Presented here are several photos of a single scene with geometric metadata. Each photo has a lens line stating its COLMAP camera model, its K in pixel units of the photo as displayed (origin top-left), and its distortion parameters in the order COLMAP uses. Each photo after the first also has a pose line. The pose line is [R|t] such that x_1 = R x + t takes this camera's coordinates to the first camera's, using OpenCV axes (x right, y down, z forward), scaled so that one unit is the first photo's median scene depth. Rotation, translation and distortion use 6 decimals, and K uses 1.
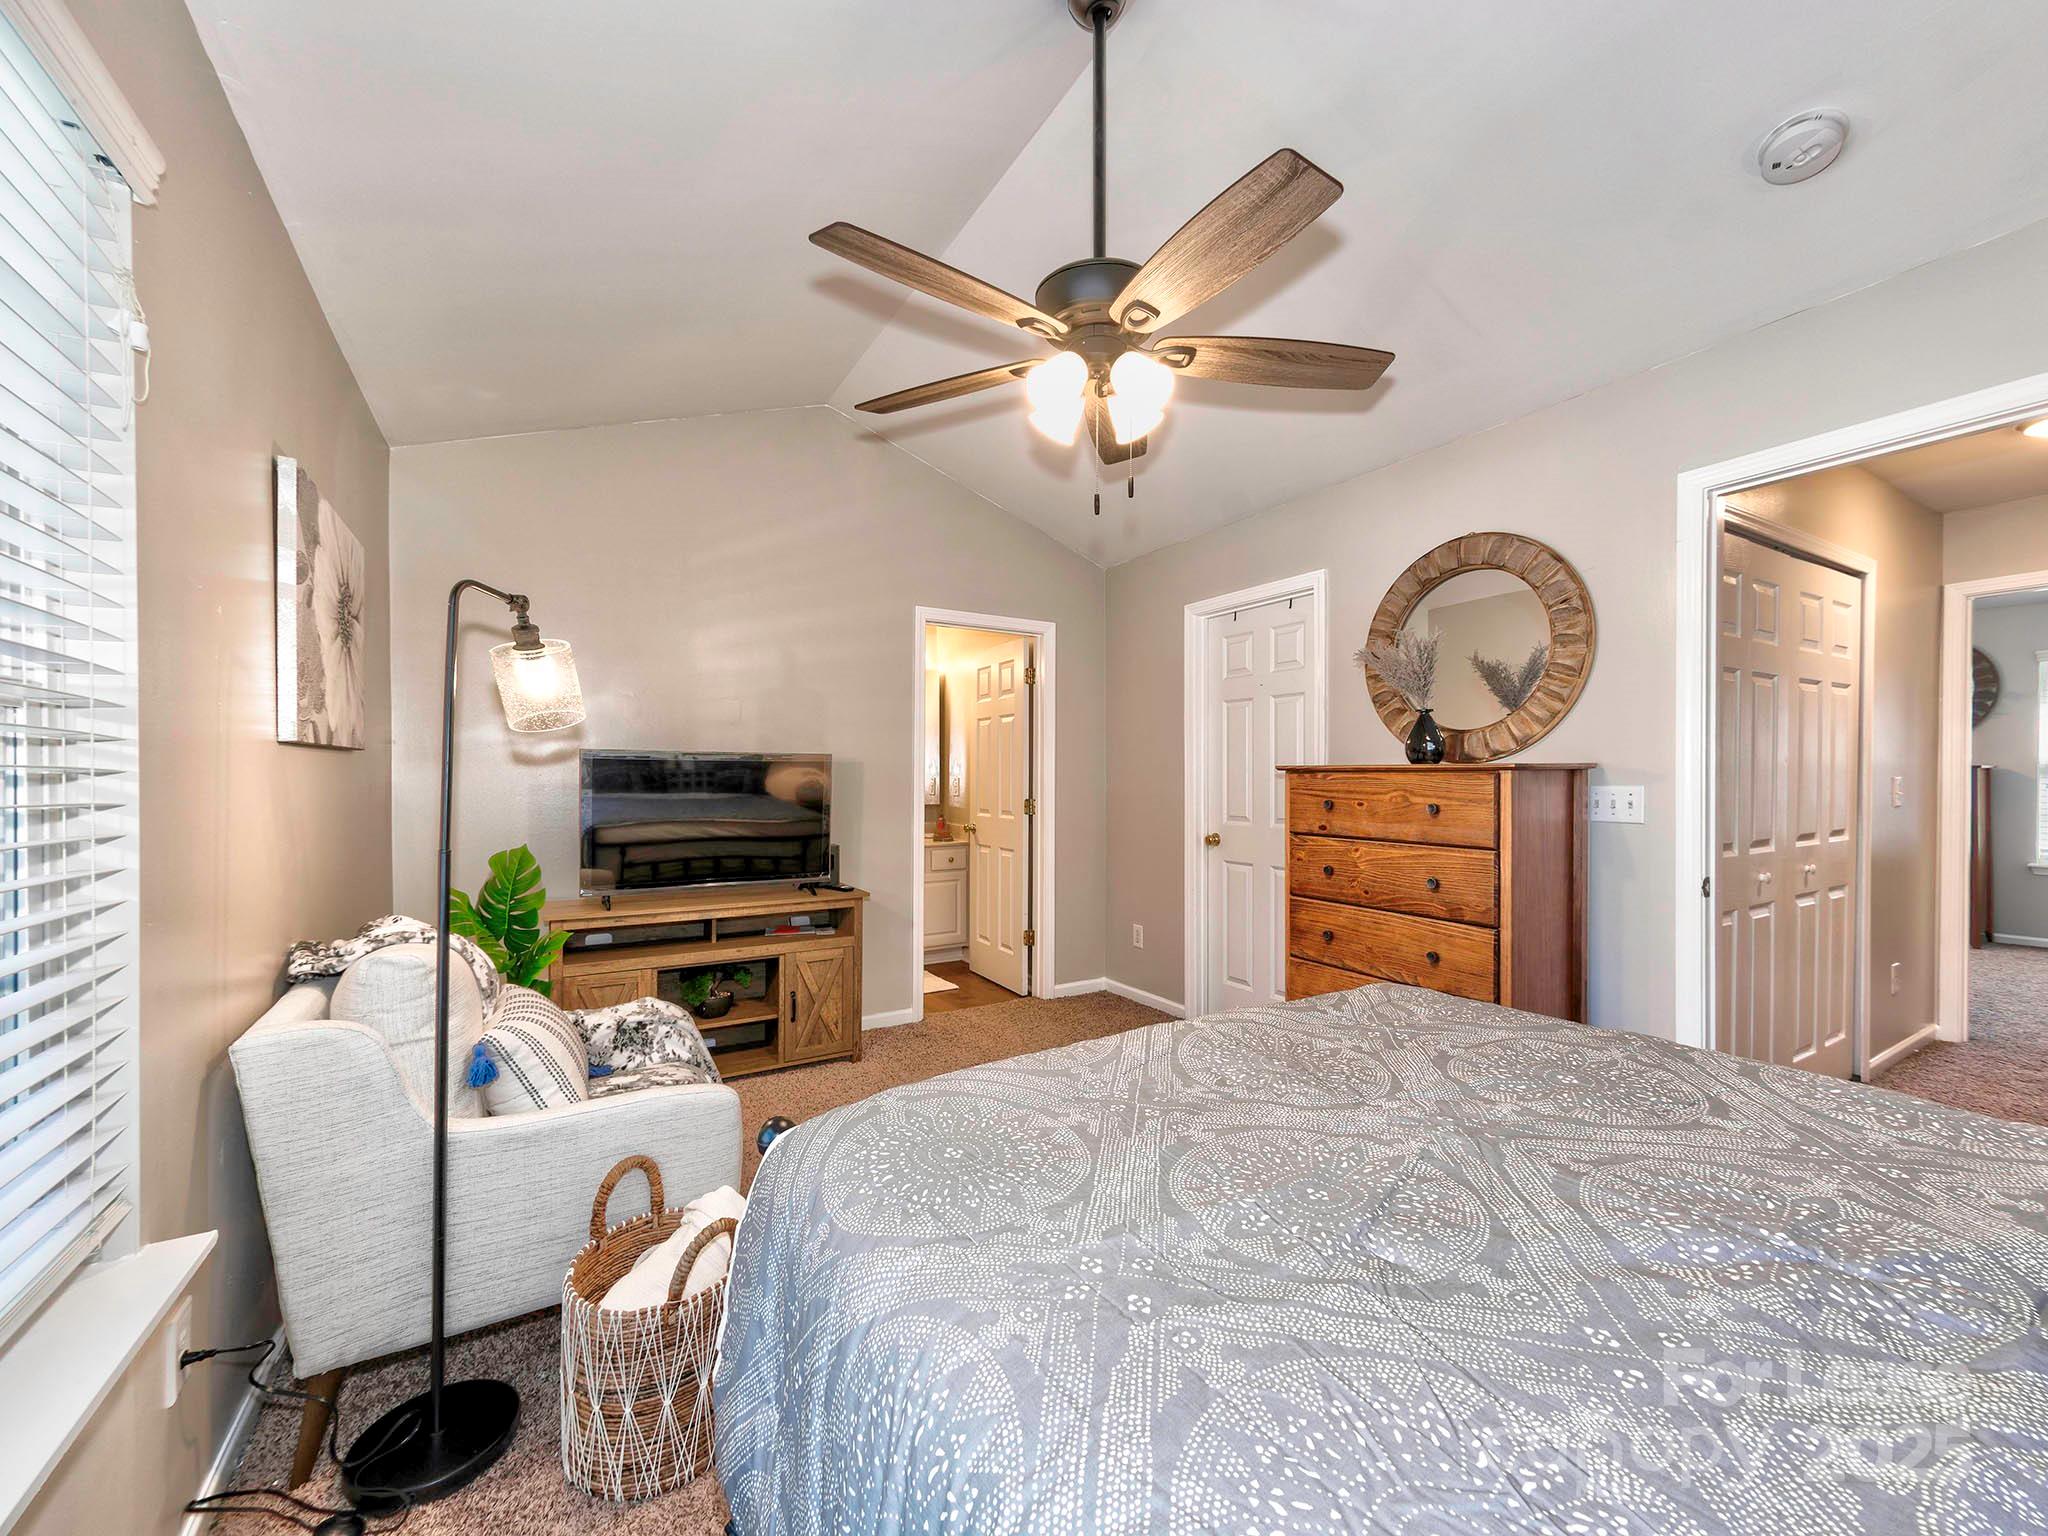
lens RADIAL K [[809.6, 0, 1028.3], [0, 809.6, 781.9], [0, 0, 1]] dist [-0.003112, -0.000159]
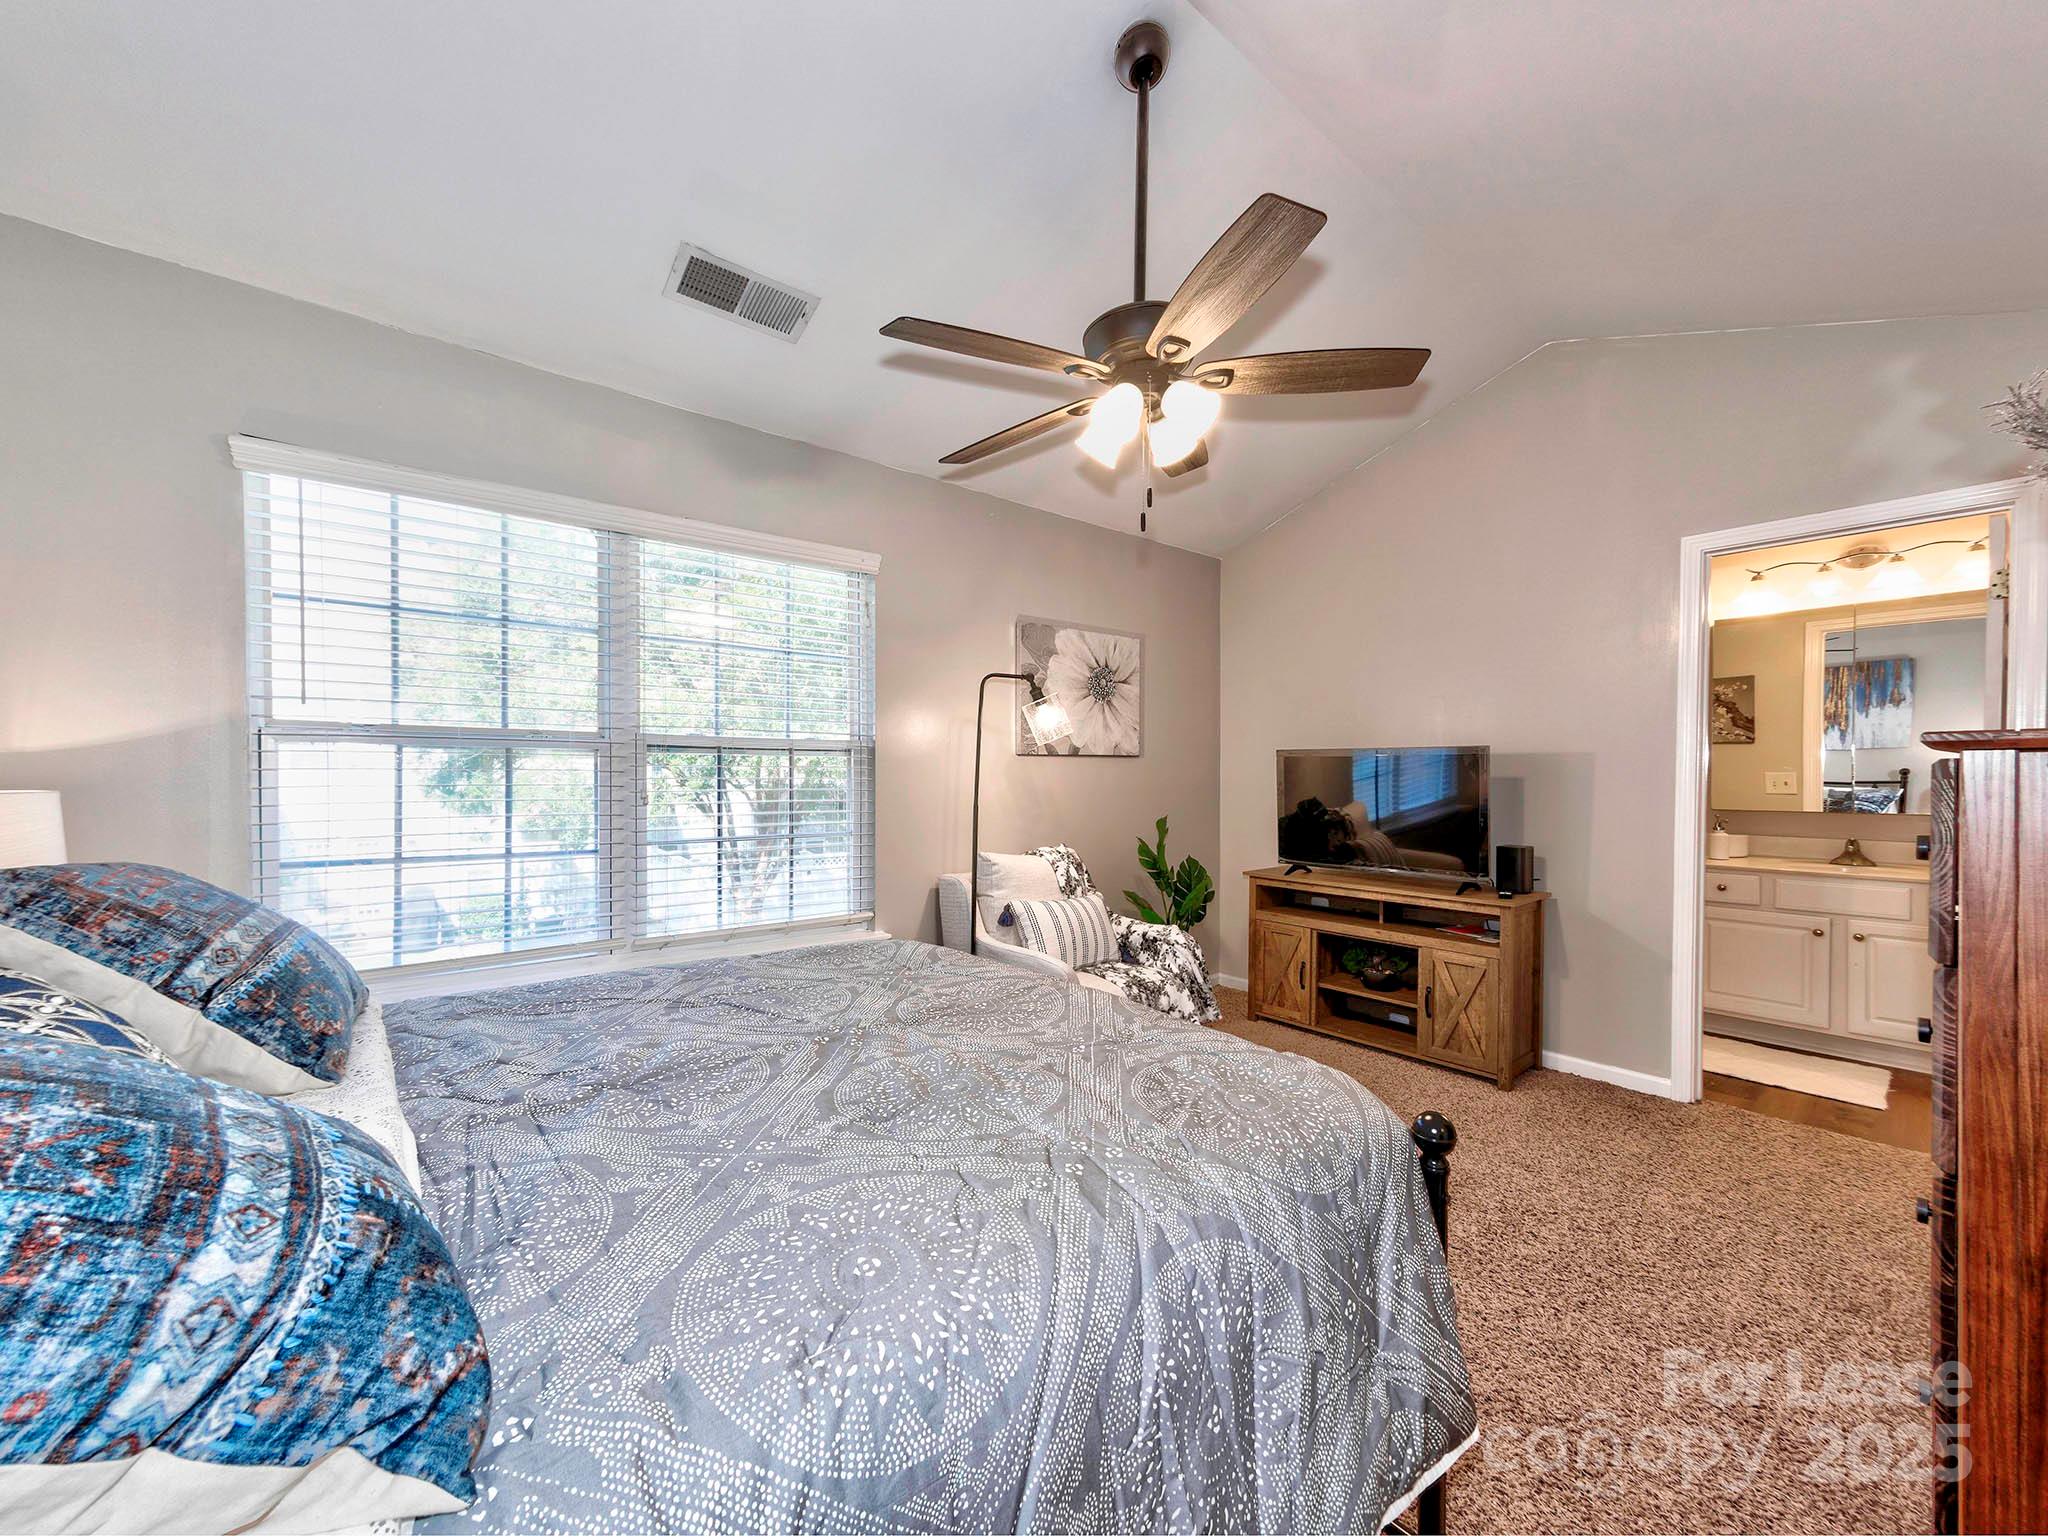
lens RADIAL K [[809.6, 0, 1028.3], [0, 809.6, 781.9], [0, 0, 1]] dist [-0.003112, -0.000159]
pose [[0.156294, 0.014629, -0.987602, 0.931101], [-0.009812, 0.999864, 0.013258, -0.003011], [0.987662, 0.007618, 0.156416, 0.538882]]
